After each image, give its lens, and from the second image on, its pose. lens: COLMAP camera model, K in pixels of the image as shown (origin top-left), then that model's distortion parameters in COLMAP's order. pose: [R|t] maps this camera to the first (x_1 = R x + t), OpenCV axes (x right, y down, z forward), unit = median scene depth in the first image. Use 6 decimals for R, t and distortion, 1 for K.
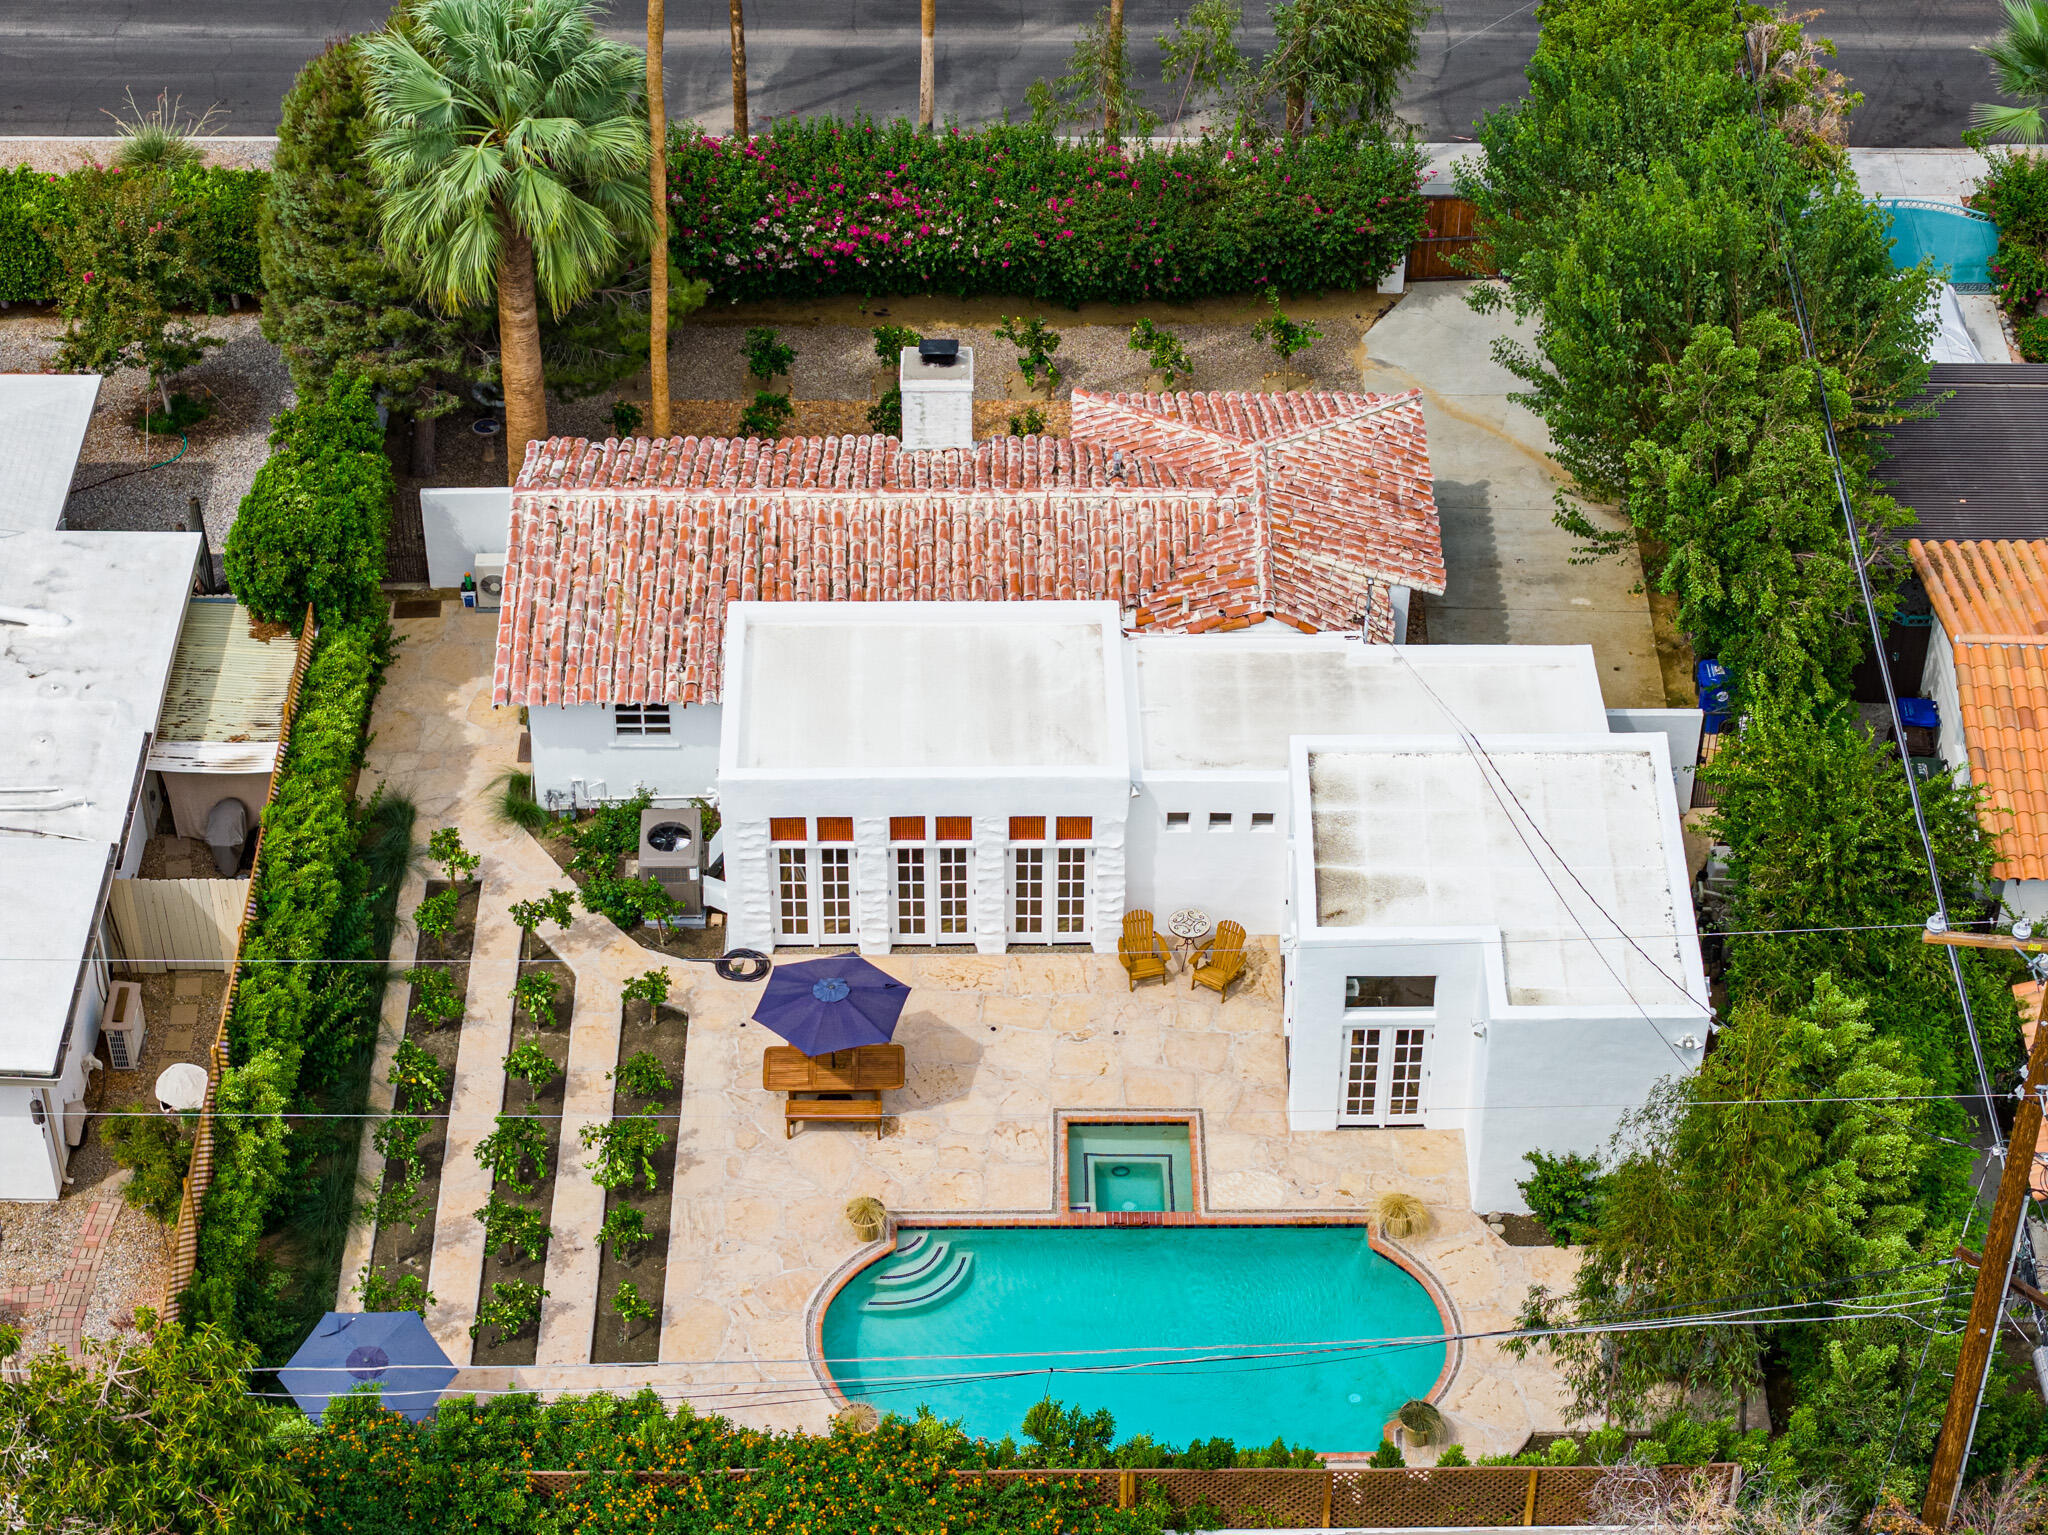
lens RADIAL K [[4160.3, 0, 1024.8], [0, 4160.3, 768.4], [0, 0, 1]] dist [-0.181219, 0.000000]
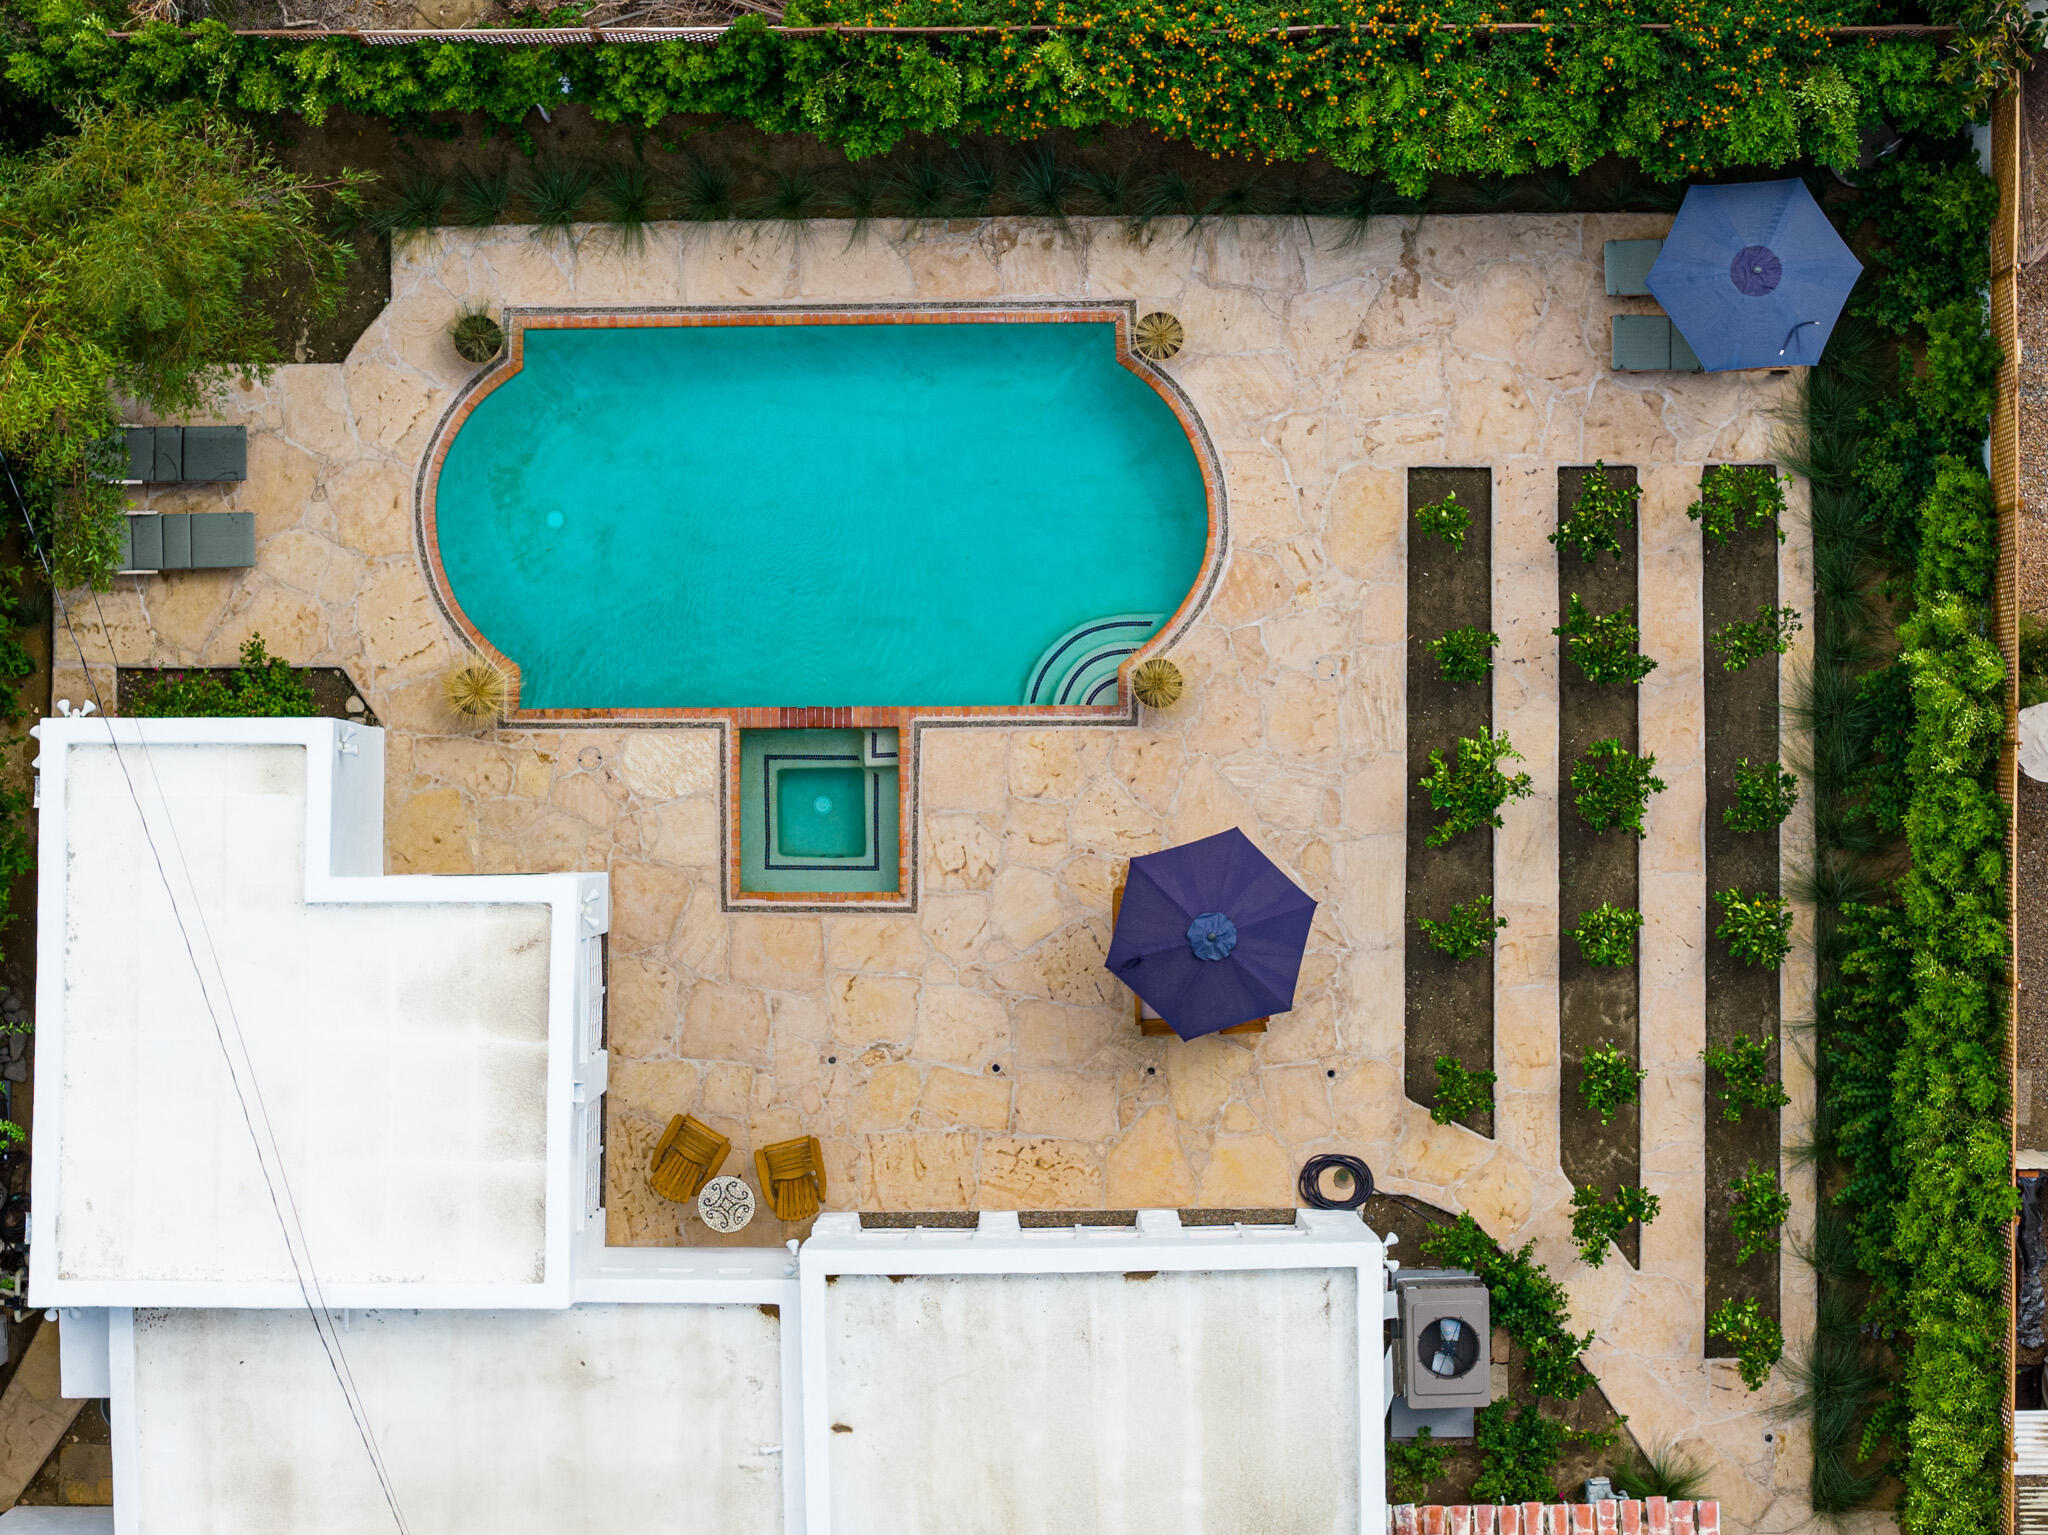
lens RADIAL K [[4160.3, 0, 1031.2], [0, 4160.3, 771.4], [0, 0, 1]] dist [-0.181219, 0.000000]
pose [[-0.999952, -0.005947, -0.007806, -0.007619], [-0.002299, -0.631327, 0.775514, -0.472325], [-0.009540, 0.775494, 0.631282, 0.475439]]
